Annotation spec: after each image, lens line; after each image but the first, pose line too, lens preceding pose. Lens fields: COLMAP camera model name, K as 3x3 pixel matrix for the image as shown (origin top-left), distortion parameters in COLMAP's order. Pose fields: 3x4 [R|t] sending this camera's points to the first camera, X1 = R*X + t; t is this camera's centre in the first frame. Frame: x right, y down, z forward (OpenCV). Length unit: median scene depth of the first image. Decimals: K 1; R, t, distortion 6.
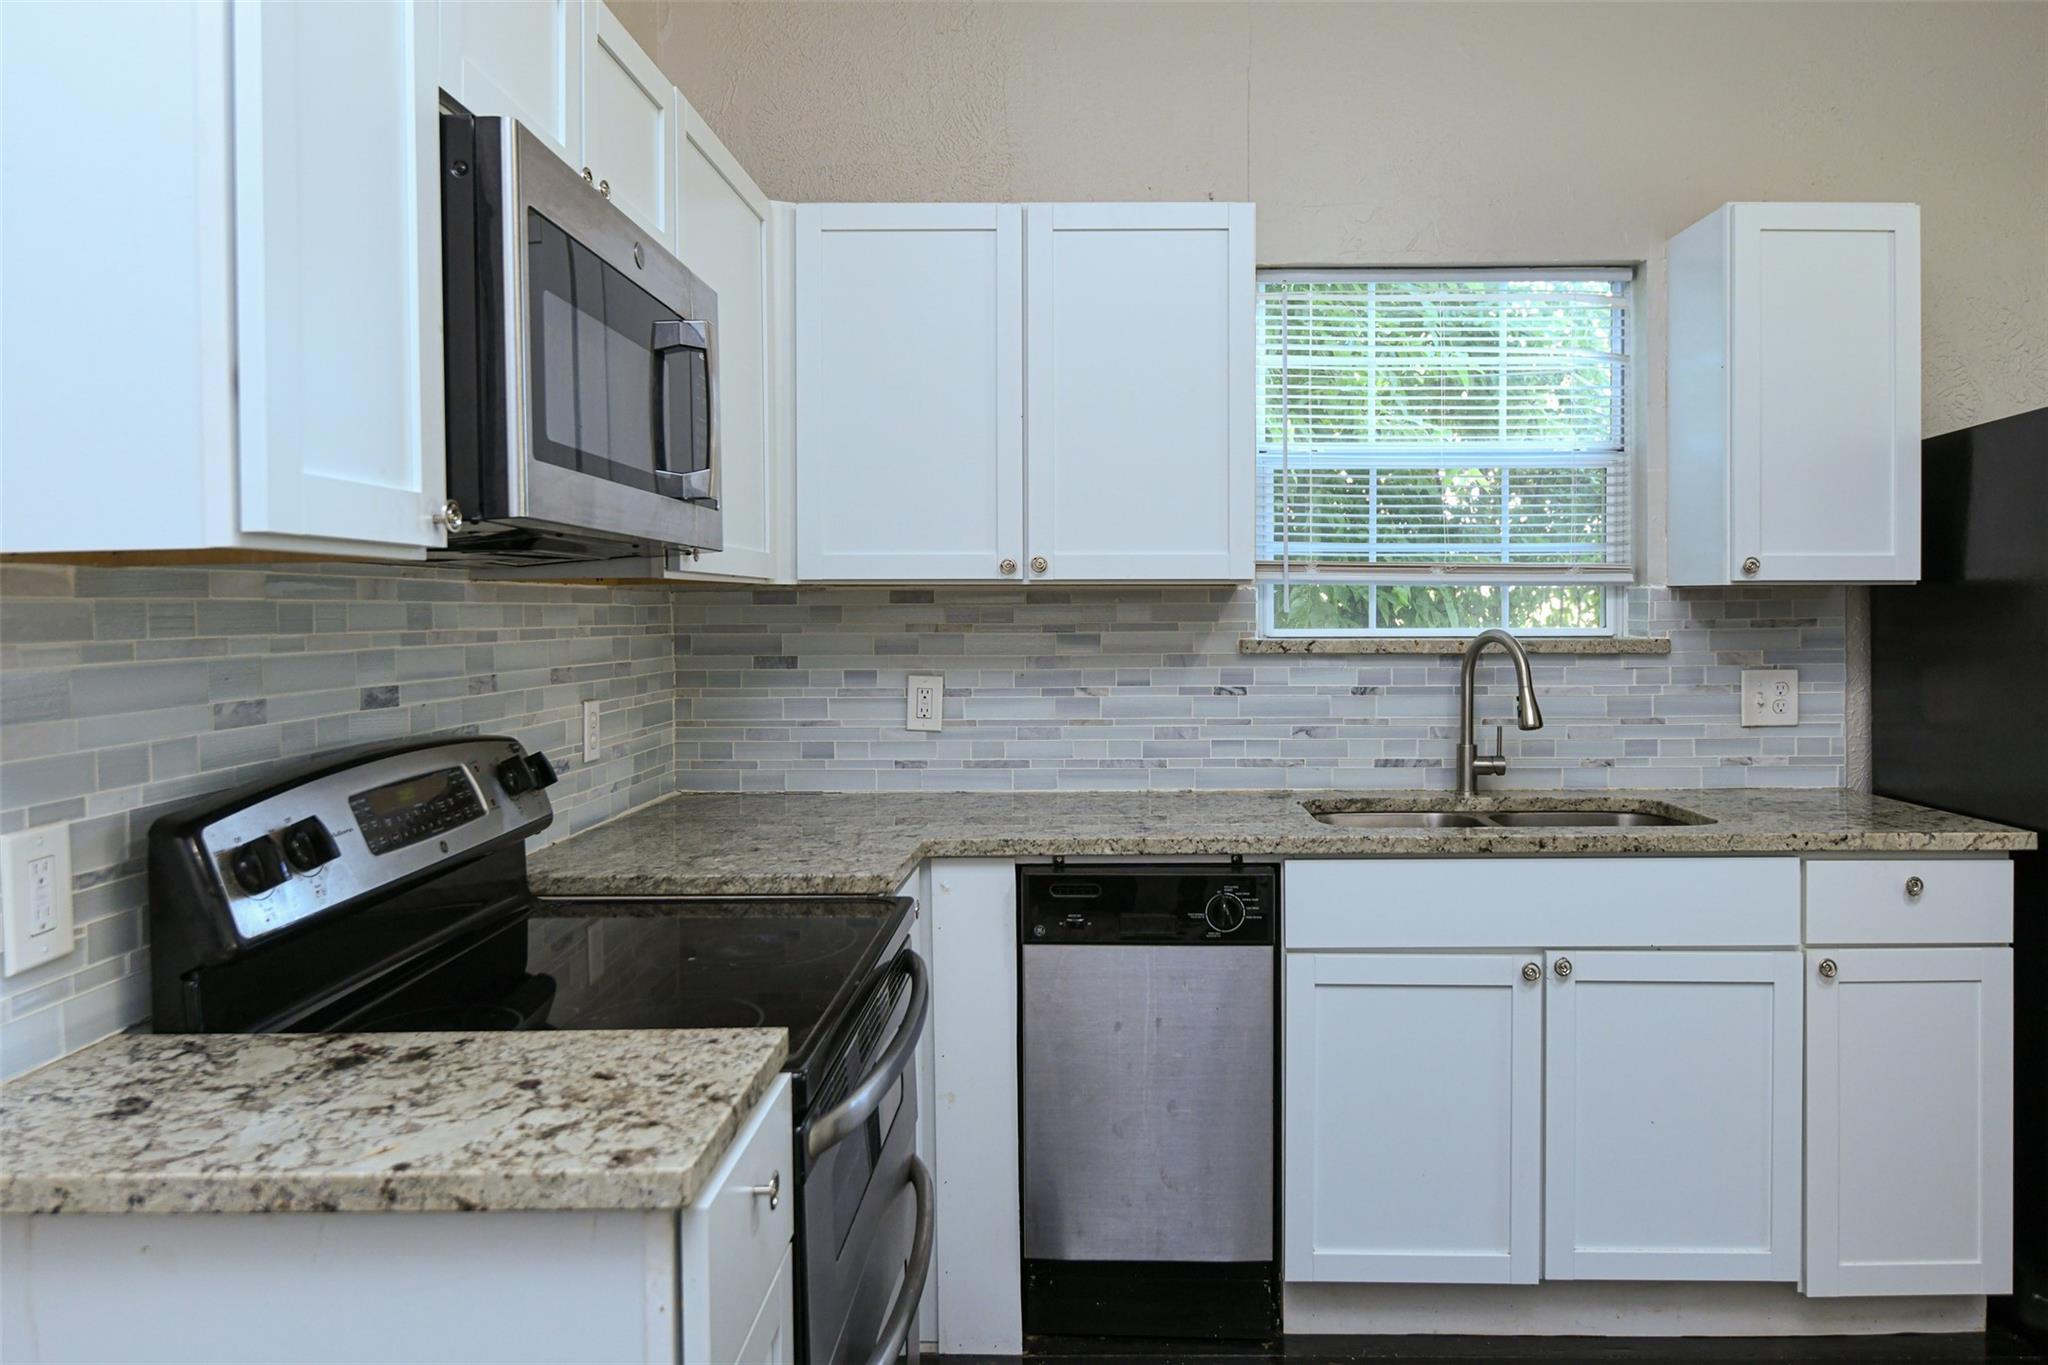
lens RADIAL K [[1351.6, 0, 1126.4], [0, 1351.6, 600.1], [0, 0, 1]] dist [-0.005024, -0.000235]
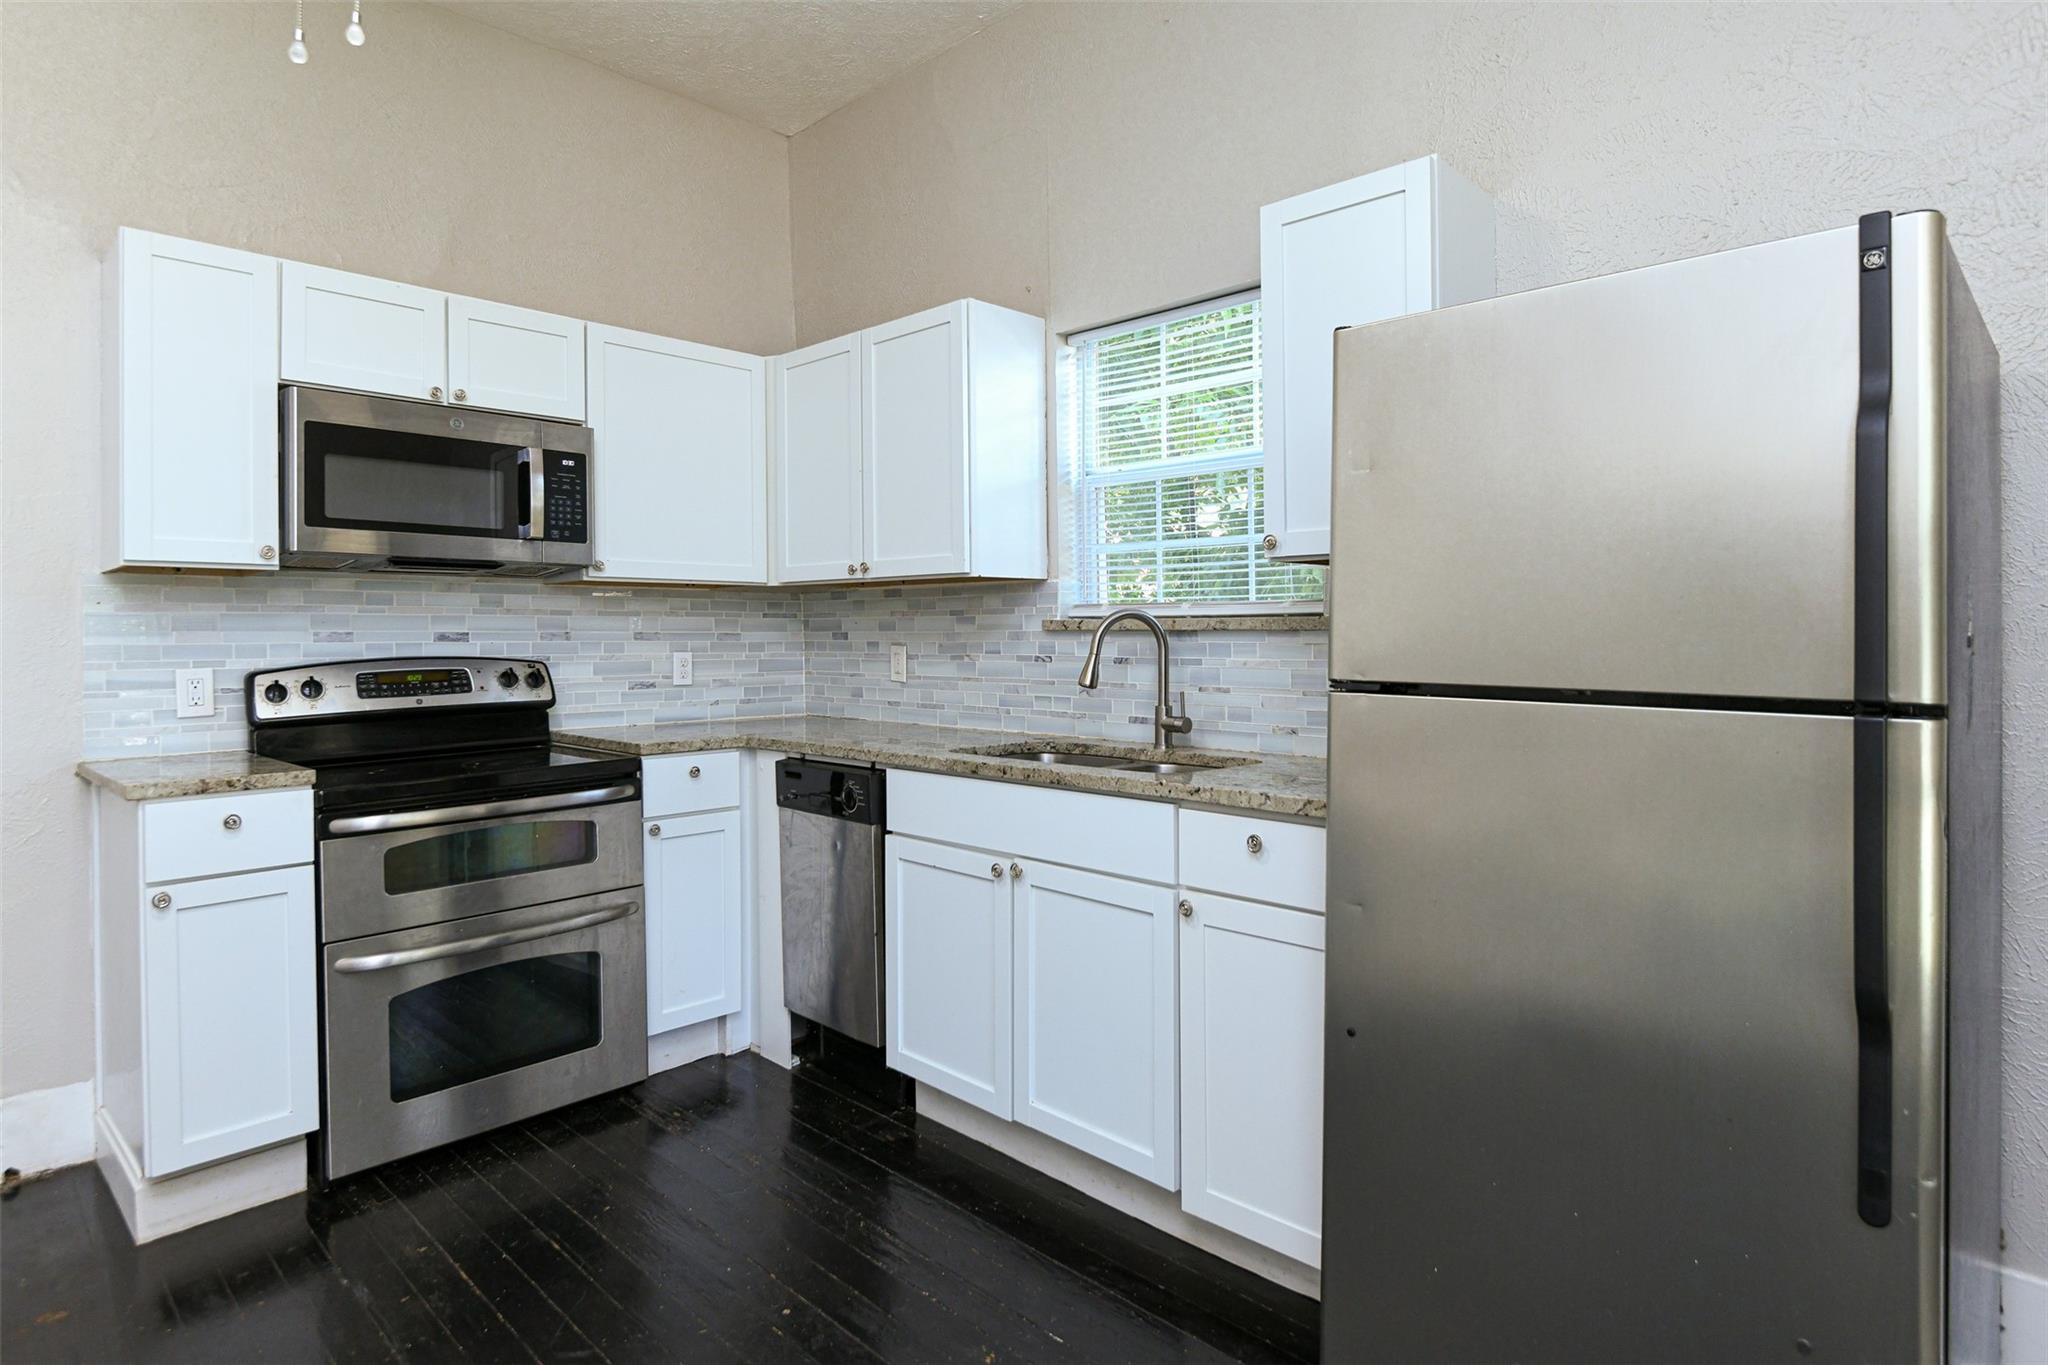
lens RADIAL K [[1132.6, 0, 1049.3], [0, 1132.6, 601.4], [0, 0, 1]] dist [-0.005404, -0.000283]
pose [[0.721756, -0.018024, -0.691912, 1.063868], [0.006096, 0.999788, -0.019684, 0.041773], [0.692120, 0.009989, 0.721713, 0.257138]]
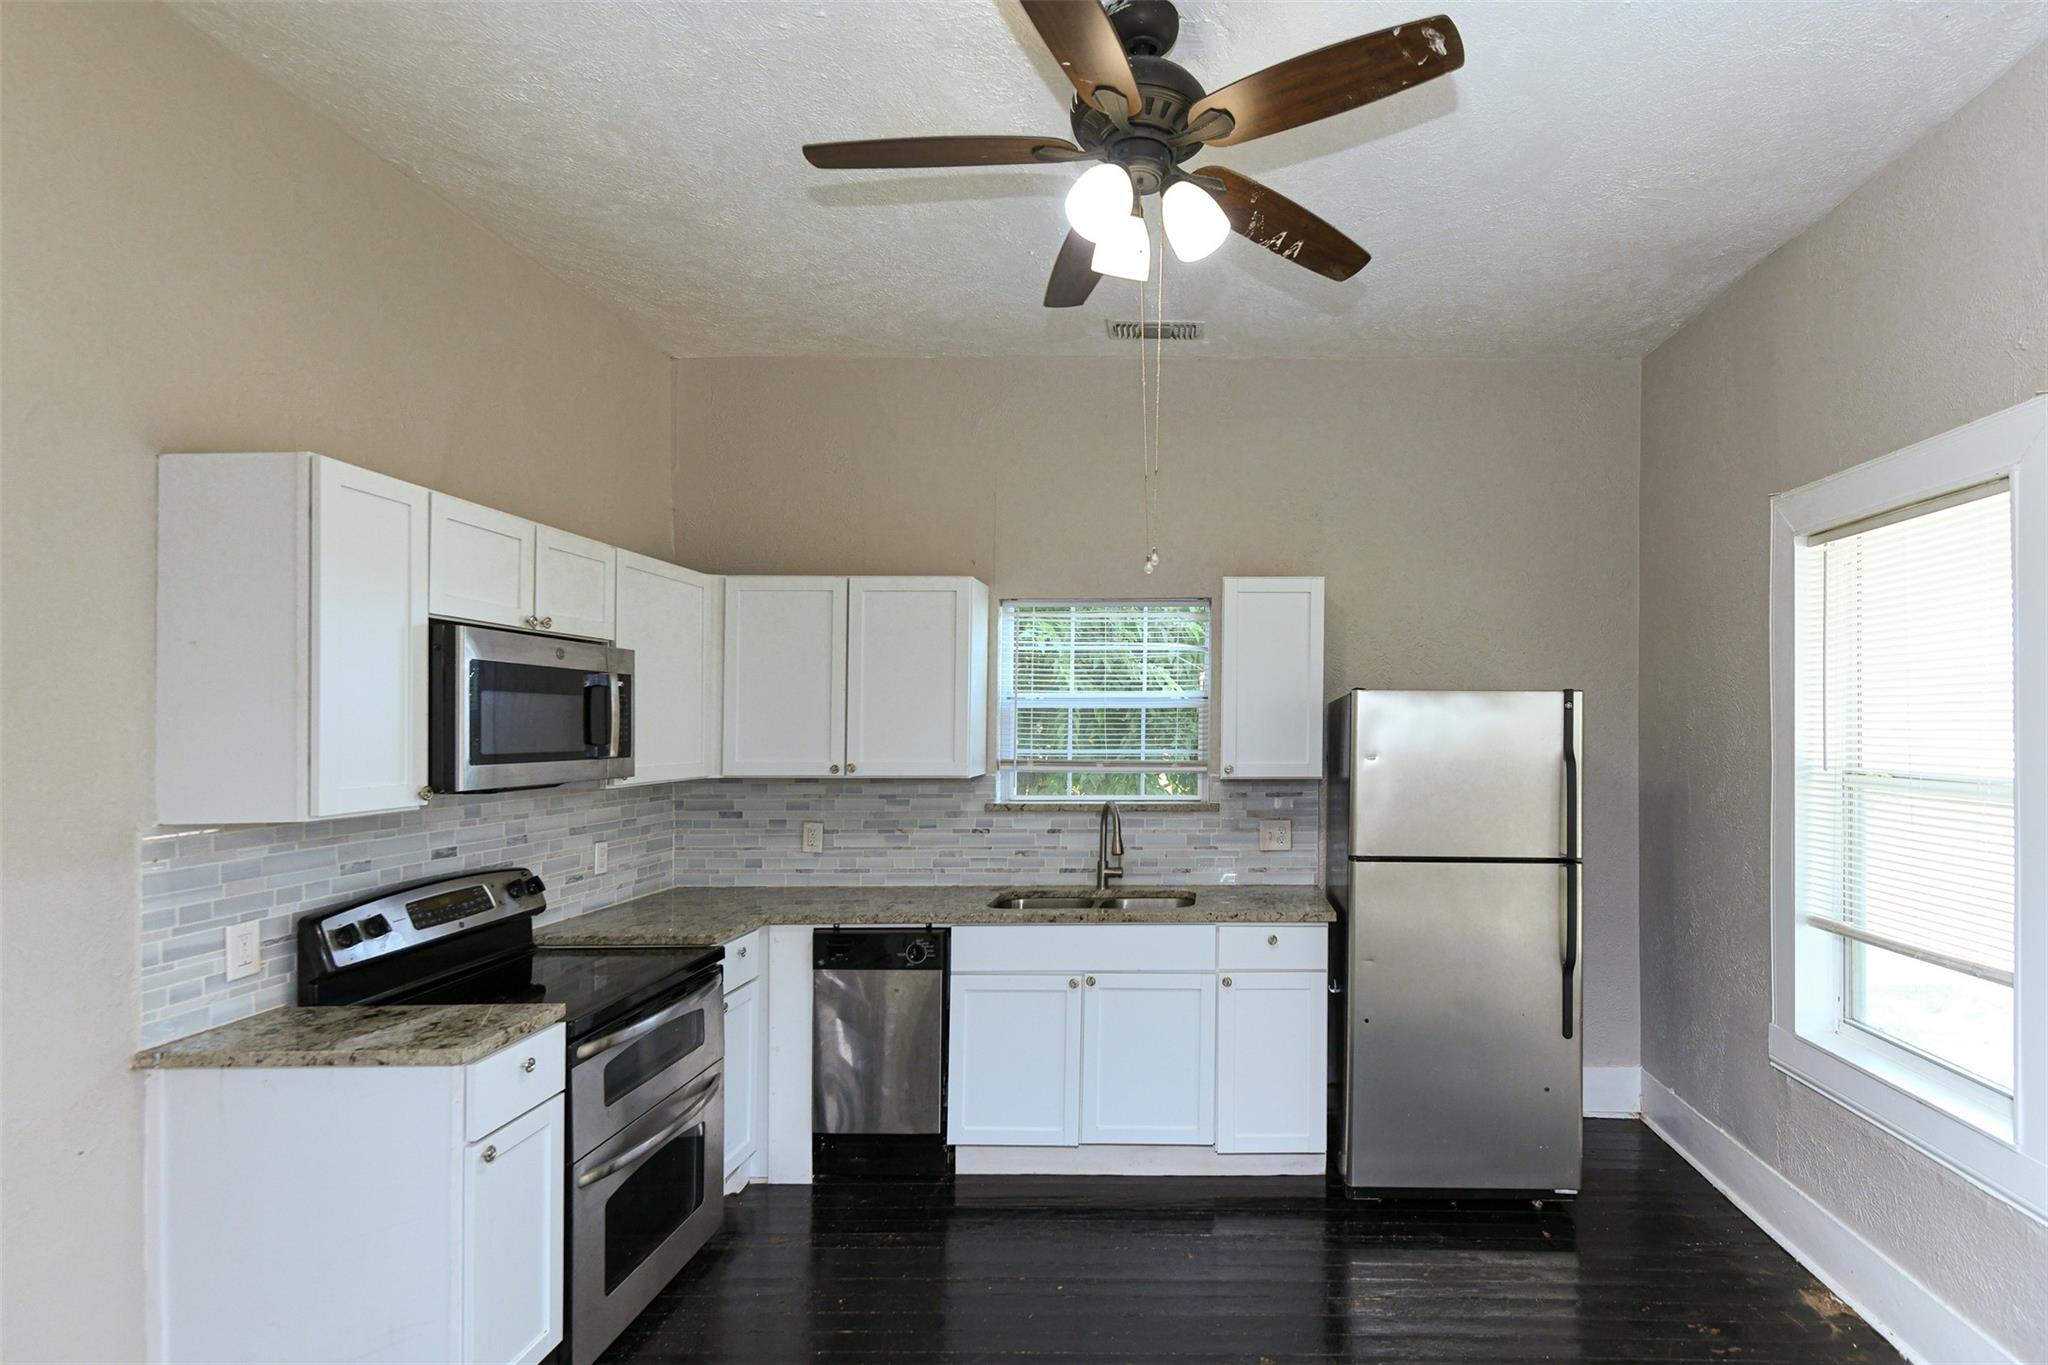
lens RADIAL K [[979.8, 0, 1222.8], [0, 979.8, 700.4], [0, 0, 1]] dist [0.013570, -0.005560]
pose [[0.999890, 0.003610, 0.014362, 0.485983], [-0.003293, 0.999752, -0.022043, -0.103244], [-0.014438, 0.021994, 0.999654, -0.430753]]
